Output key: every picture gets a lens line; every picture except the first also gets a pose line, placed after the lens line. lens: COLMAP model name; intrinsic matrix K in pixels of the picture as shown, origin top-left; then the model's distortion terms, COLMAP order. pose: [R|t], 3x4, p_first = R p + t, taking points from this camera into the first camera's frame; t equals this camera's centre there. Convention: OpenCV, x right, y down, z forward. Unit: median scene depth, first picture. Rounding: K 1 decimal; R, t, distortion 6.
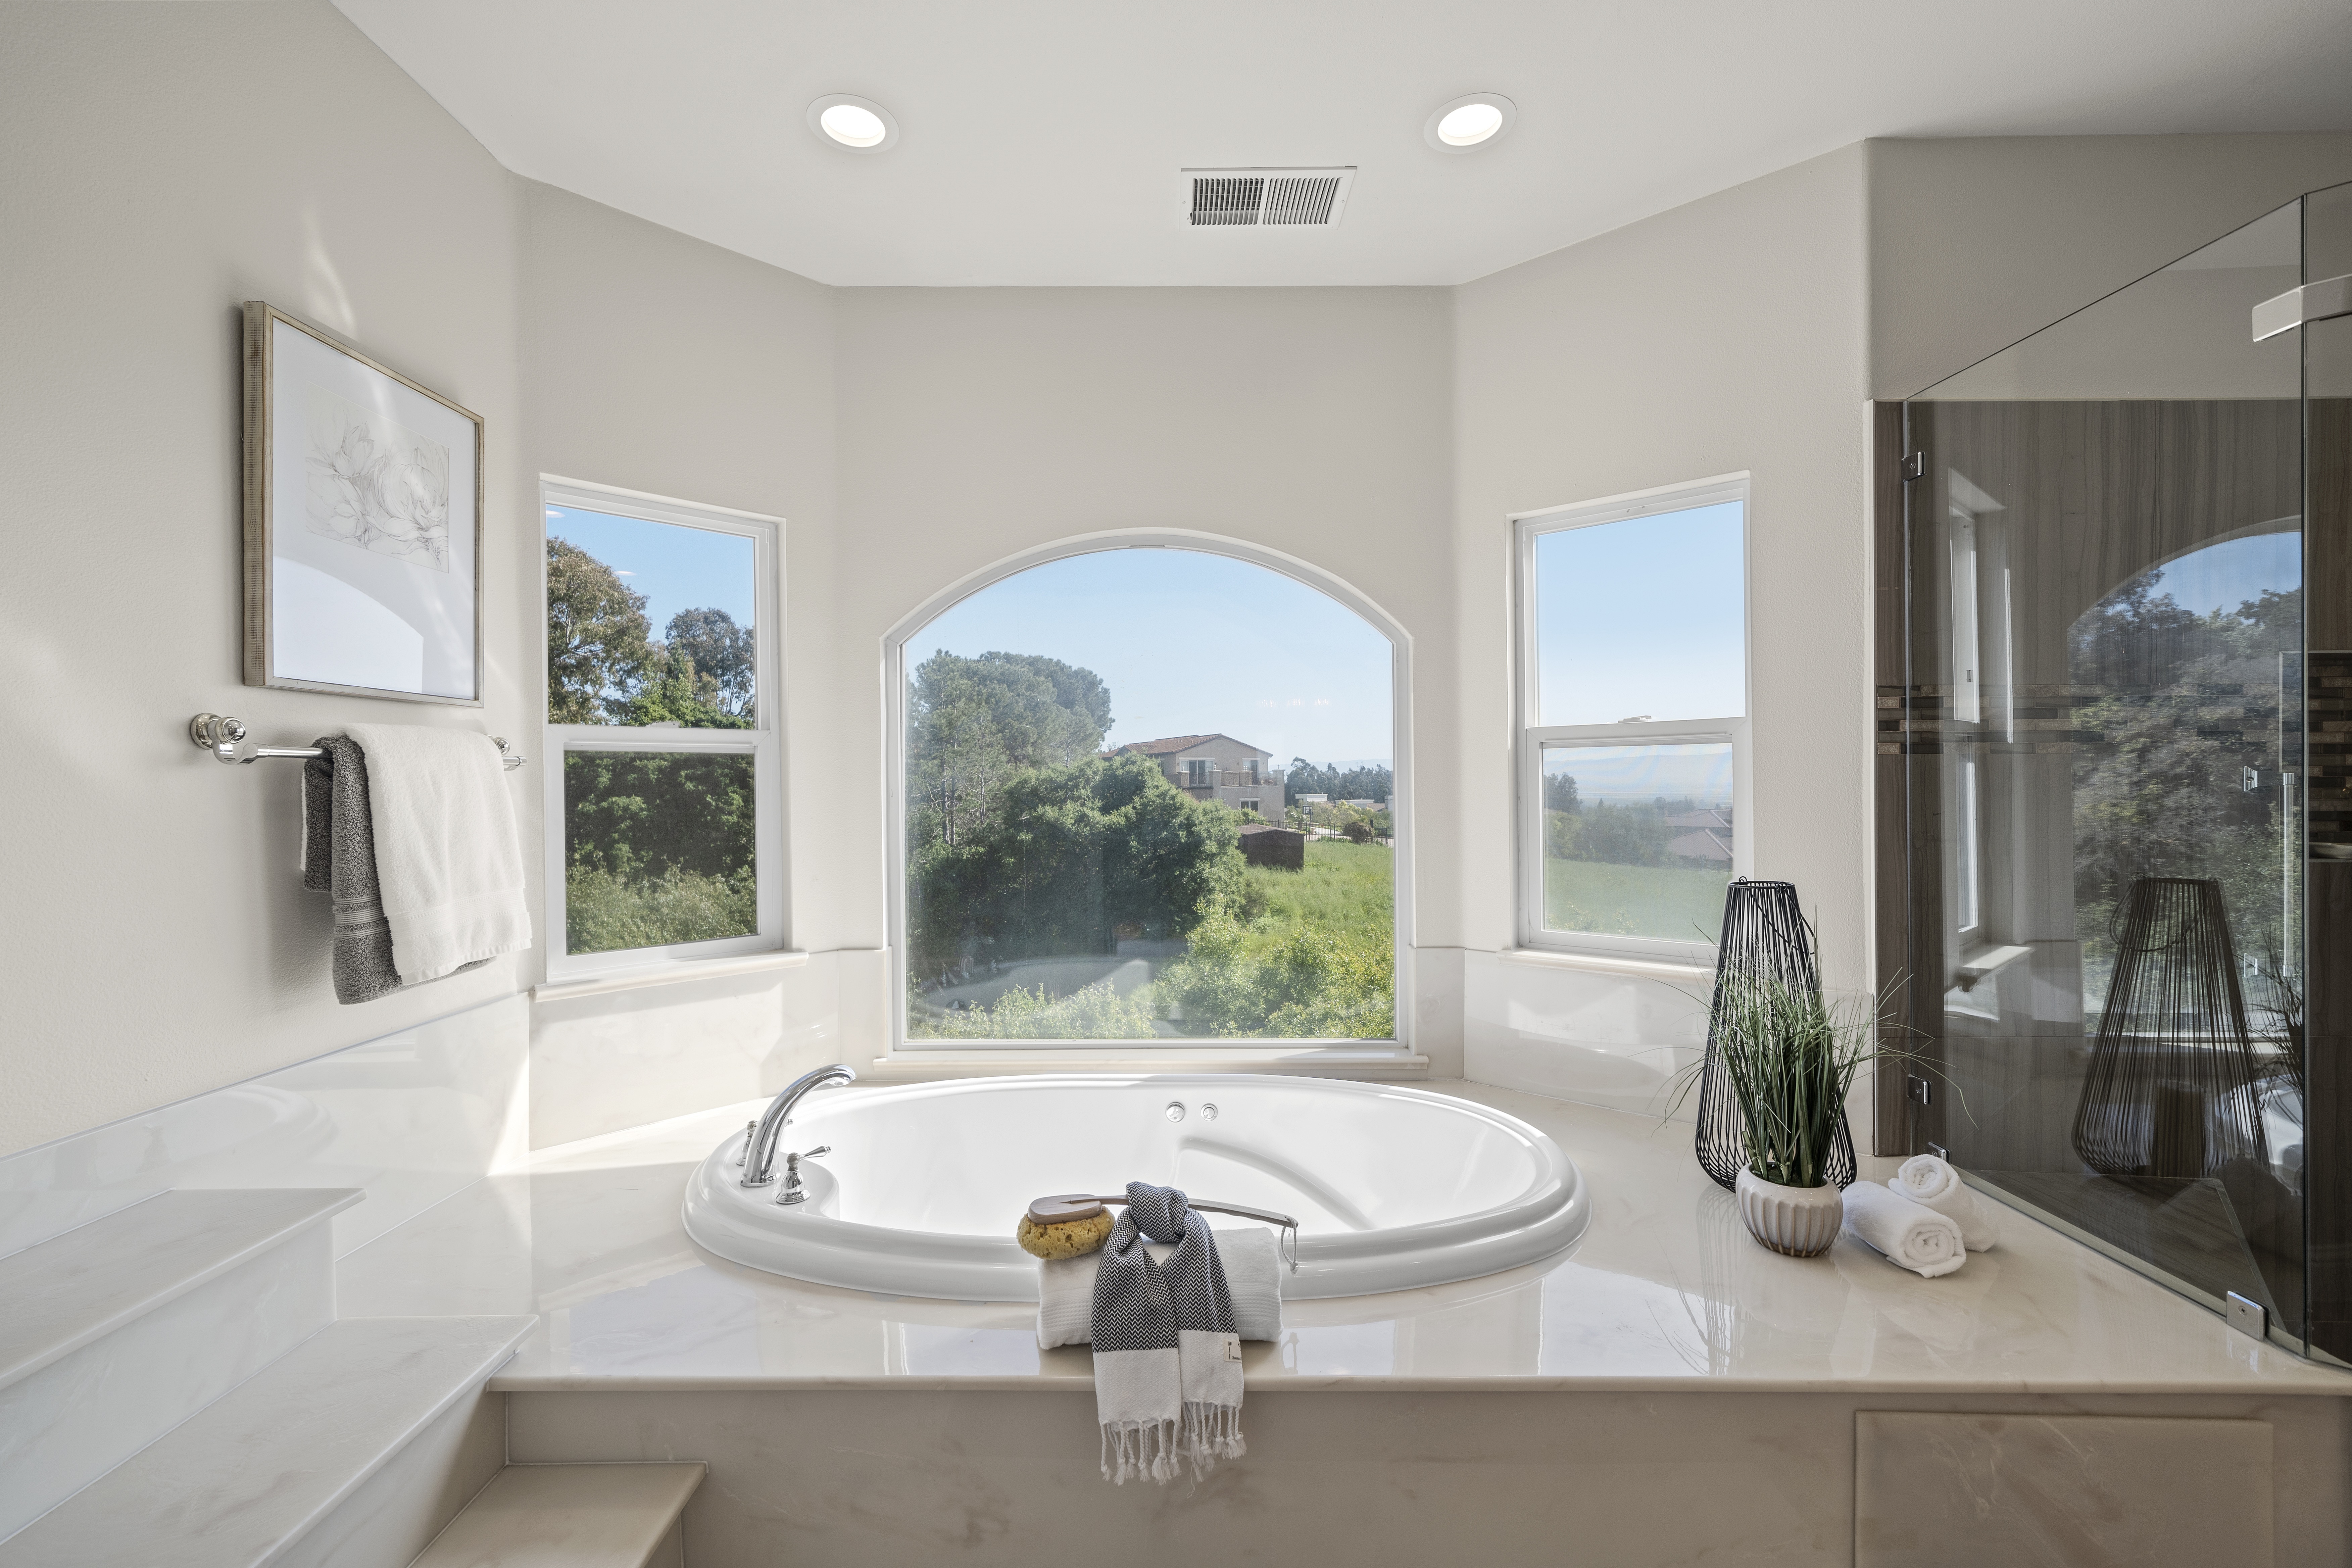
lens RADIAL K [[1015.2, 0, 1176.0], [0, 1015.2, 784.0], [0, 0, 1]] dist [0.000537, 0.000086]
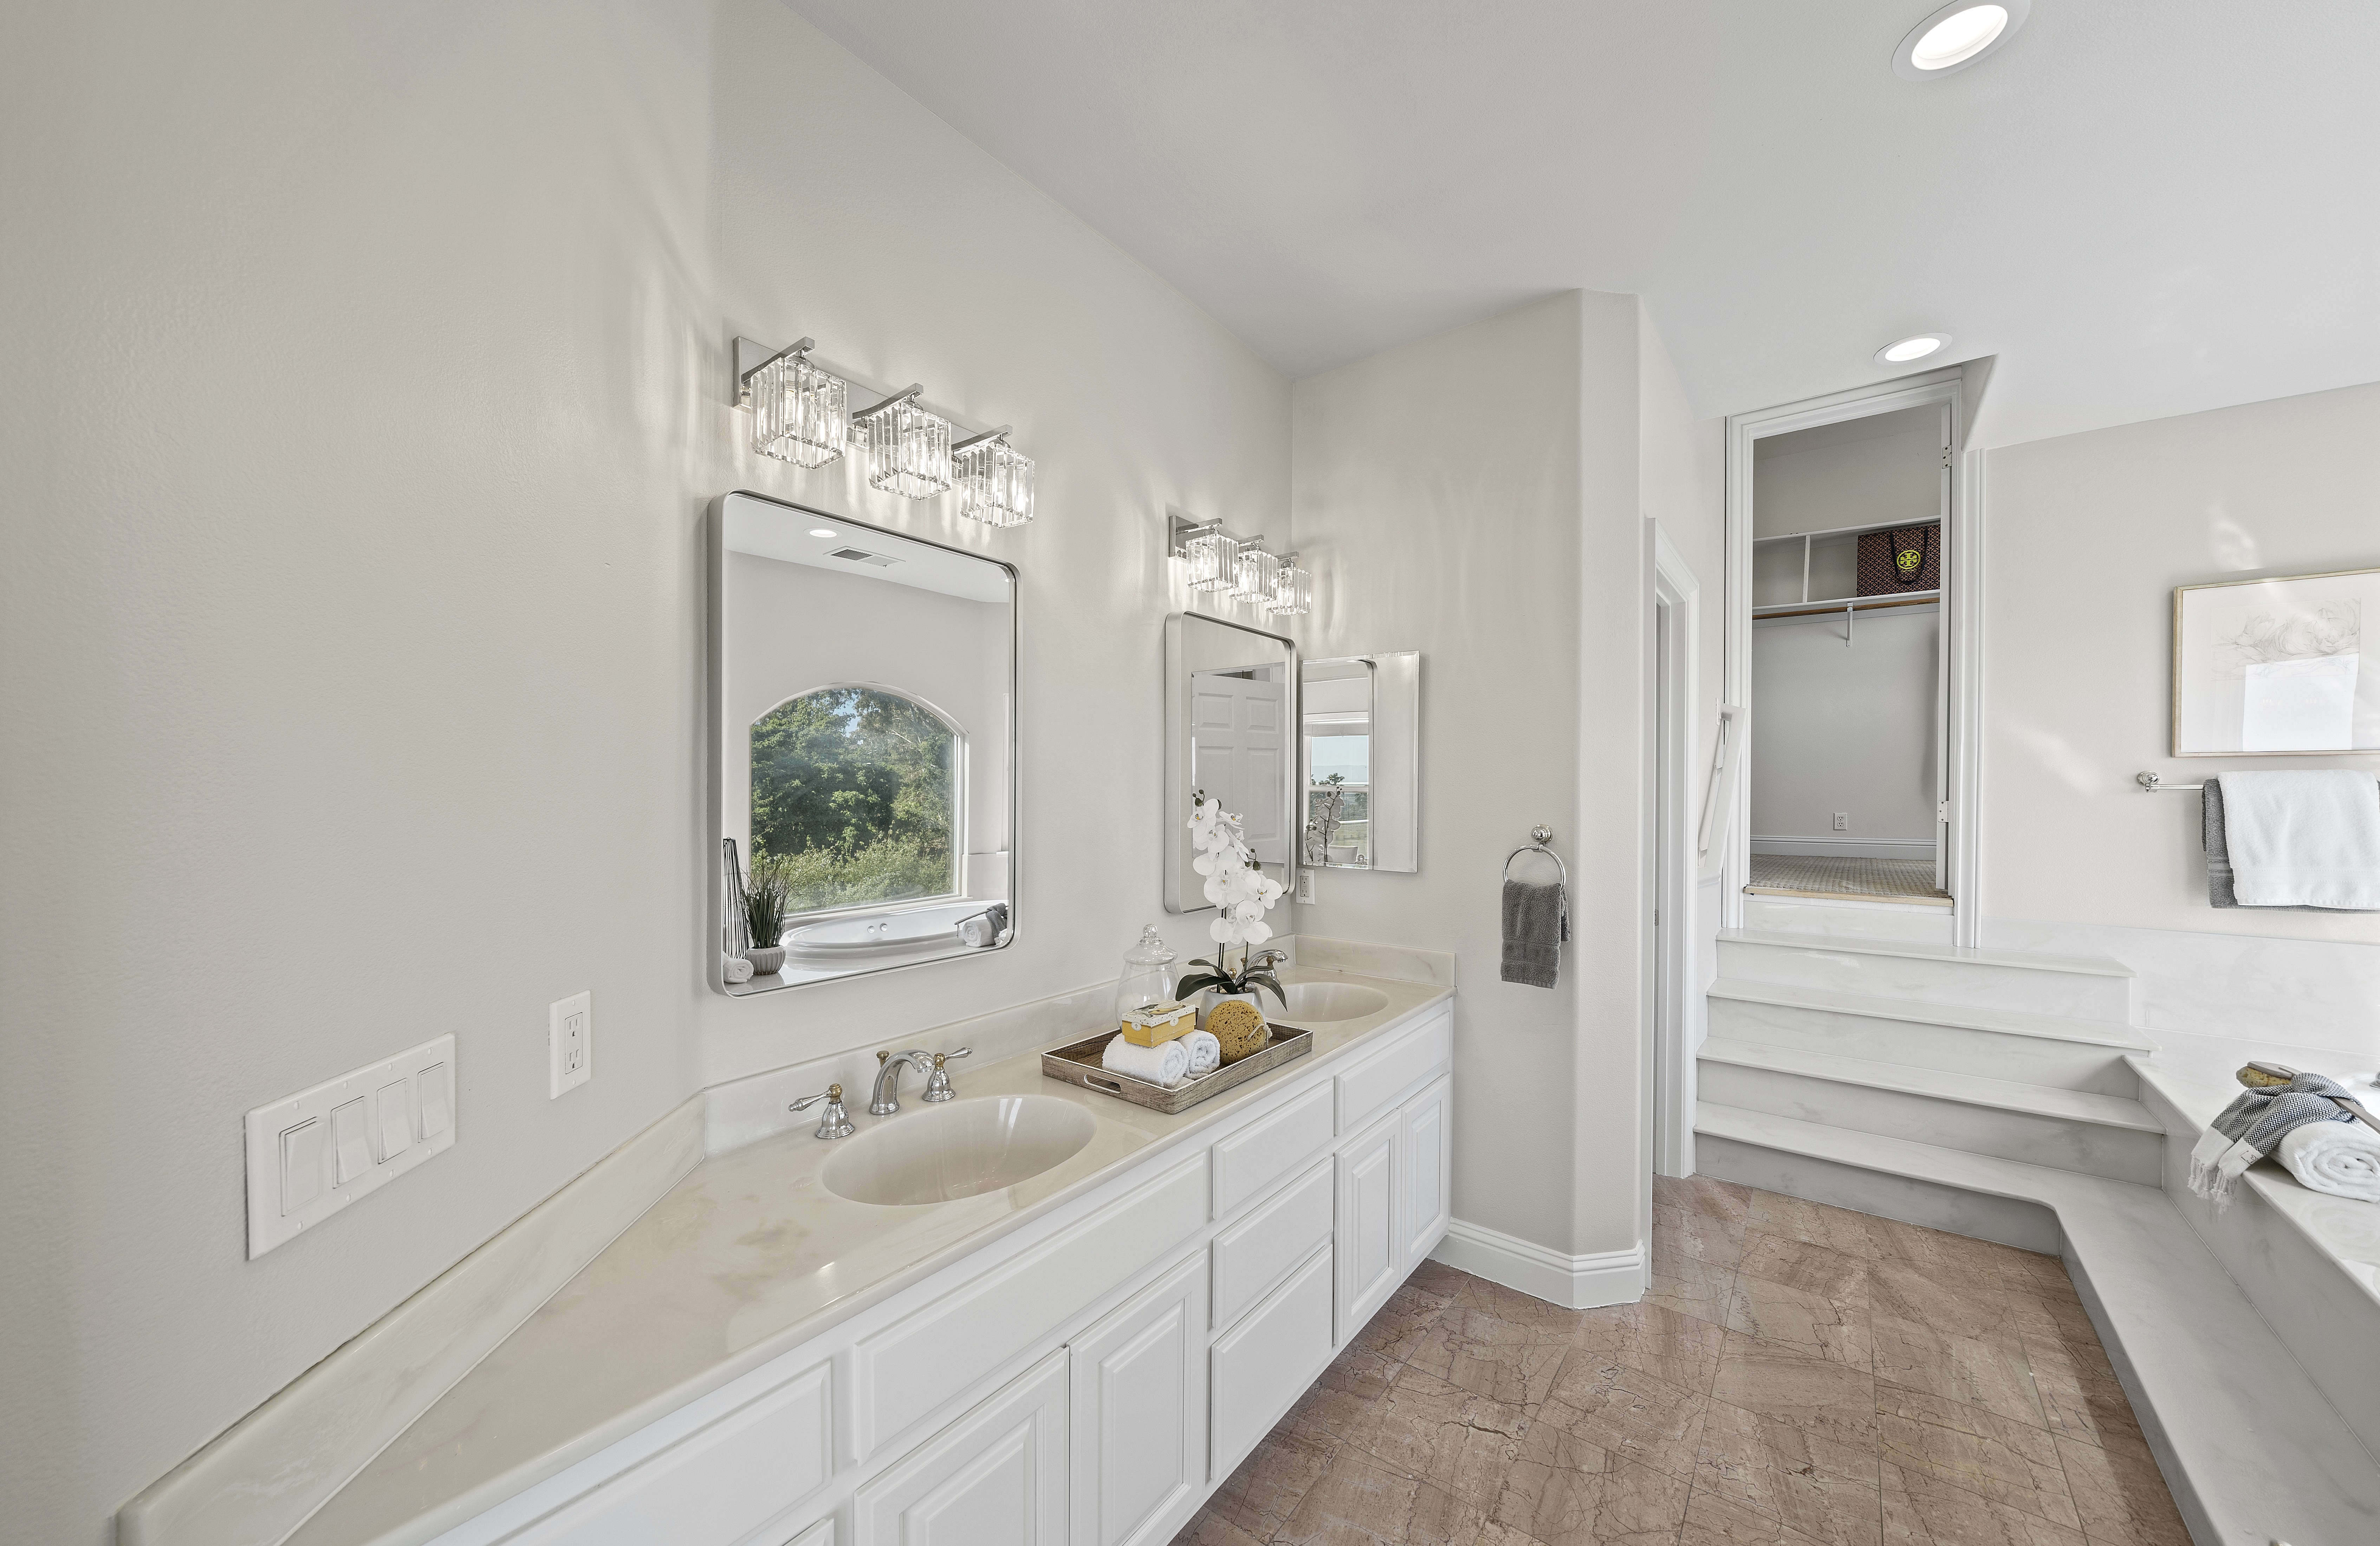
lens RADIAL K [[862.2, 0, 1190.0], [0, 862.2, 773.0], [0, 0, 1]] dist [0.000050, 0.000003]
pose [[-0.601763, -0.011613, -0.798590, 1.830930], [-0.009997, 0.999925, -0.007008, -0.025074], [0.798612, 0.003767, -0.601835, 0.393032]]
